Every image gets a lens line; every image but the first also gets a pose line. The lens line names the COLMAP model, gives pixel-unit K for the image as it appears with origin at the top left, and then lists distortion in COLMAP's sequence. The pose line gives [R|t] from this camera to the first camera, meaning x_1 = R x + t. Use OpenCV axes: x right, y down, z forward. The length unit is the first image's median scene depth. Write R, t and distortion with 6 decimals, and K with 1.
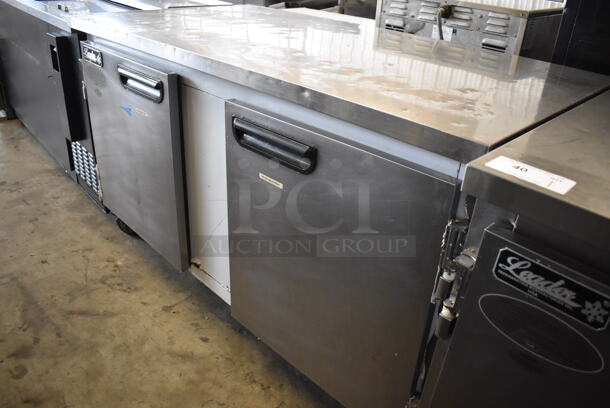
lens RADIAL K [[472.5, 0, 305.1], [0, 472.5, 201.3], [0, 0, 1]] dist [-0.084730, -0.005888]
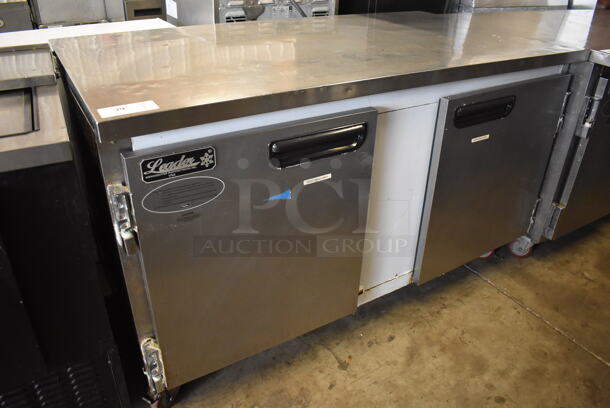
lens RADIAL K [[472.5, 0, 302.8], [0, 472.5, 206.0], [0, 0, 1]] dist [-0.084730, -0.005888]
pose [[0.237539, -0.537042, 0.809420, -0.938018], [0.449406, 0.799487, 0.398566, -0.442485], [-0.861168, 0.269083, 0.431259, 0.626853]]
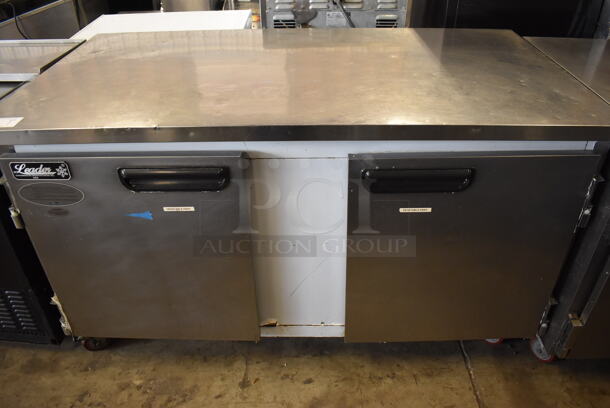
lens RADIAL K [[472.5, 0, 304.1], [0, 472.5, 205.5], [0, 0, 1]] dist [-0.084730, -0.005888]
pose [[0.718251, -0.453592, 0.527608, -0.571587], [0.378672, 0.890988, 0.250496, -0.292513], [-0.583715, 0.019871, 0.811715, 0.177724]]
